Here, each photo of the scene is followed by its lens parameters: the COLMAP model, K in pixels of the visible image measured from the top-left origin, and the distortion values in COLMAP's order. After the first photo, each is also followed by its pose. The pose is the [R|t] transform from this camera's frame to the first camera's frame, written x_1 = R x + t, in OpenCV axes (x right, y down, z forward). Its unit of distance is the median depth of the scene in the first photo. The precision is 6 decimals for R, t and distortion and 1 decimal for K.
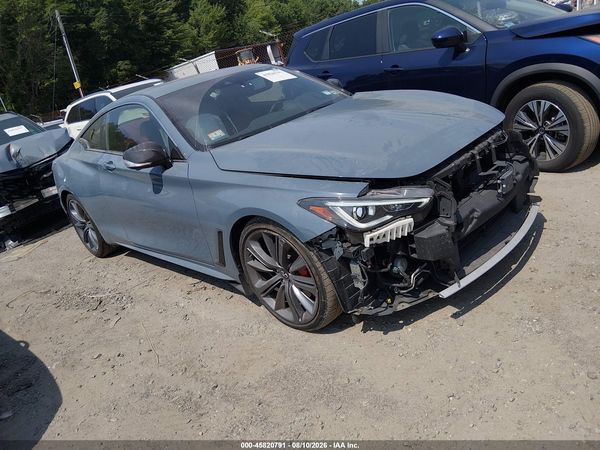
lens RADIAL K [[468.7, 0, 304.6], [0, 468.7, 223.9], [0, 0, 1]] dist [0.107556, -0.196311]
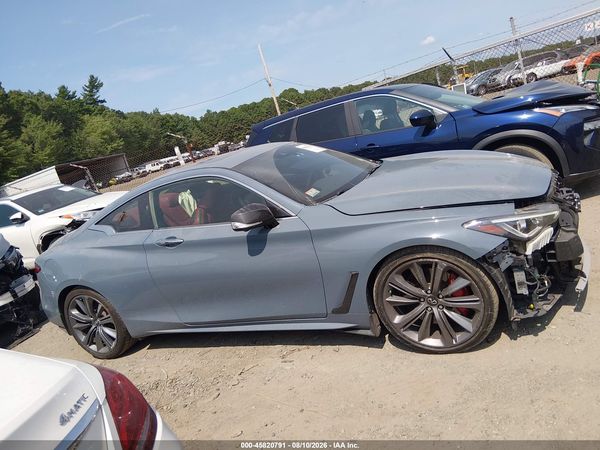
lens RADIAL K [[468.7, 0, 304.6], [0, 468.7, 223.9], [0, 0, 1]] dist [0.107556, -0.196311]
pose [[0.940262, -0.087072, 0.329129, -0.507483], [0.156675, 0.968956, -0.191252, 0.074165], [-0.302259, 0.231393, 0.924714, 0.031881]]
